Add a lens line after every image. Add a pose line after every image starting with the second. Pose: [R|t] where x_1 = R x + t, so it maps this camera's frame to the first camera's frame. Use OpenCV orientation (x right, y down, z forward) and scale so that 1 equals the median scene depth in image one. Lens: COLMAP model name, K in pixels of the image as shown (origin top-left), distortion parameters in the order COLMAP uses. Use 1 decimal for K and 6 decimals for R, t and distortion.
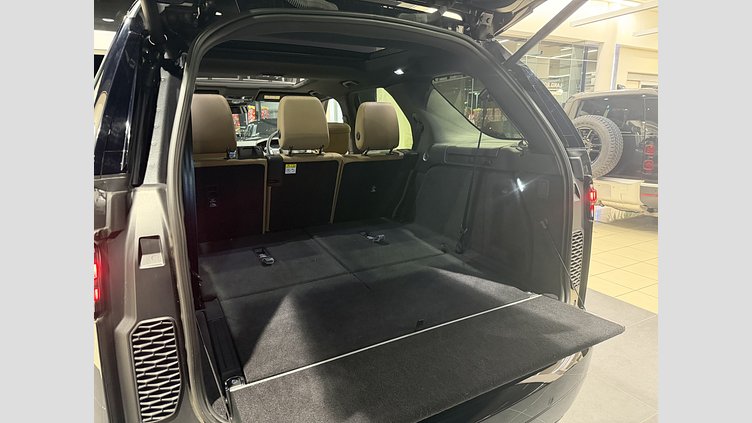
lens RADIAL K [[408.1, 0, 381.6], [0, 408.1, 209.4], [0, 0, 1]] dist [0.007917, -0.001335]
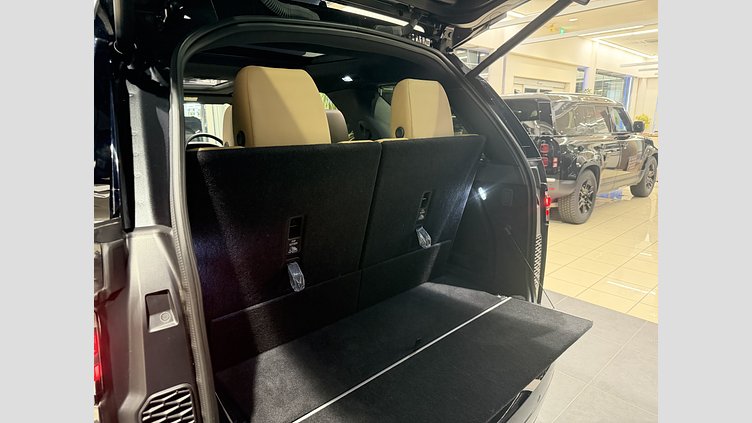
lens RADIAL K [[408.1, 0, 375.7], [0, 408.1, 210.7], [0, 0, 1]] dist [0.007917, -0.001335]
pose [[0.970156, -0.052652, 0.236694, -0.224003], [0.049362, 0.998584, 0.019809, -0.064447], [-0.237402, -0.007534, 0.971382, 0.061066]]
